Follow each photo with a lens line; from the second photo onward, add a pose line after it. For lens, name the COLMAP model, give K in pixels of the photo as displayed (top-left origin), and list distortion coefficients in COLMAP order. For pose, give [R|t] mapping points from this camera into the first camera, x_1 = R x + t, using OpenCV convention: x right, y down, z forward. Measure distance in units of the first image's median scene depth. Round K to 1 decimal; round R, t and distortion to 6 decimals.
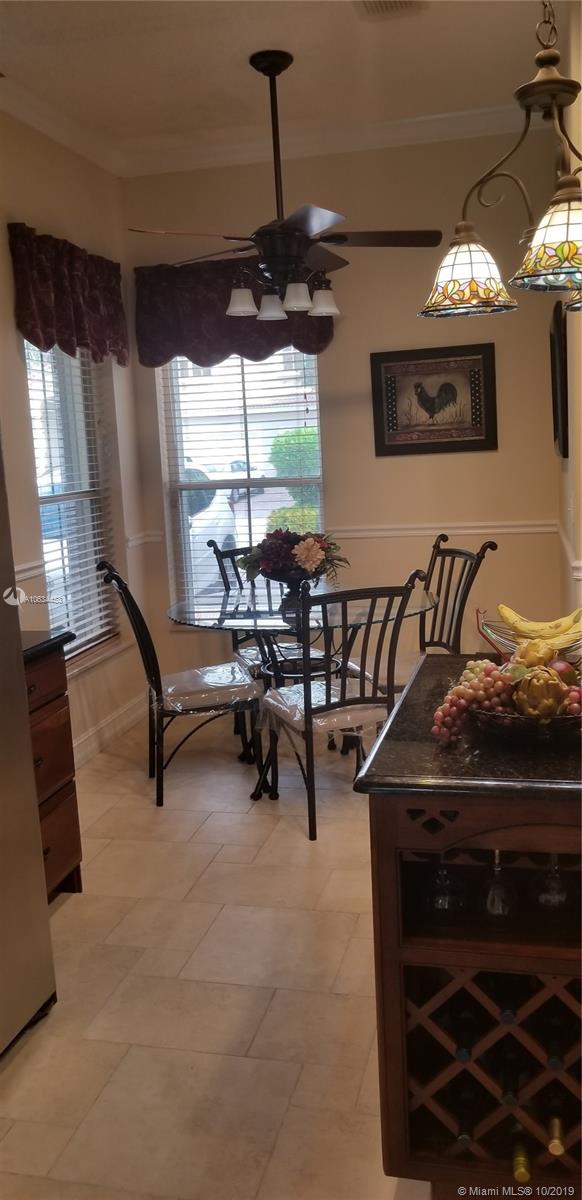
lens RADIAL K [[972.3, 0, 295.6], [0, 972.3, 589.6], [0, 0, 1]] dist [0.002435, -0.005820]
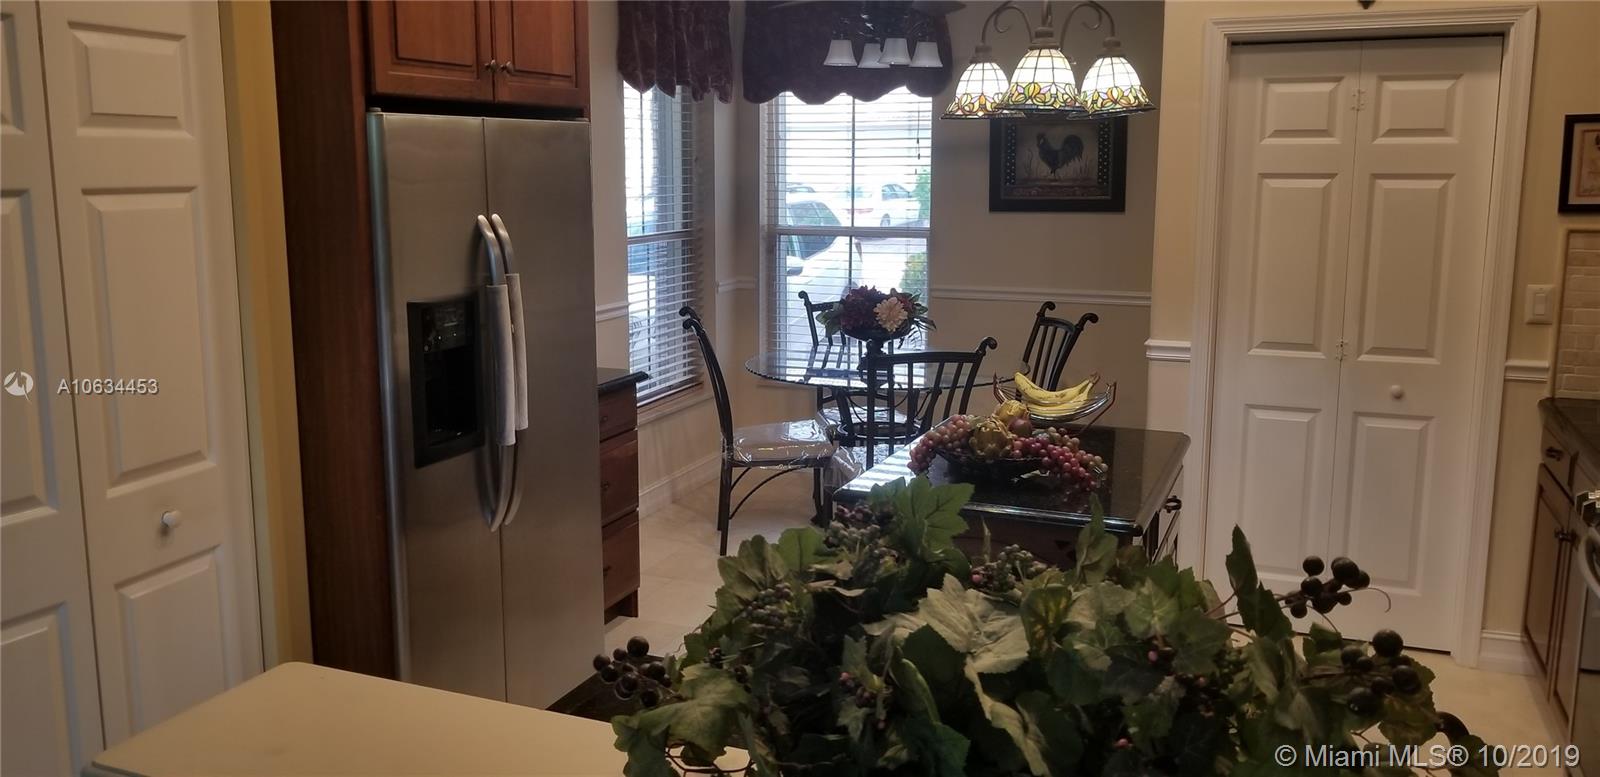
lens RADIAL K [[1298.0, 0, 755.5], [0, 1298.0, 370.9], [0, 0, 1]] dist [-0.023602, 0.003204]
pose [[0.983735, 0.074221, -0.163577, 0.087231], [-0.071419, 0.997182, 0.022951, 0.000463], [0.164820, -0.010896, 0.986264, -0.274897]]
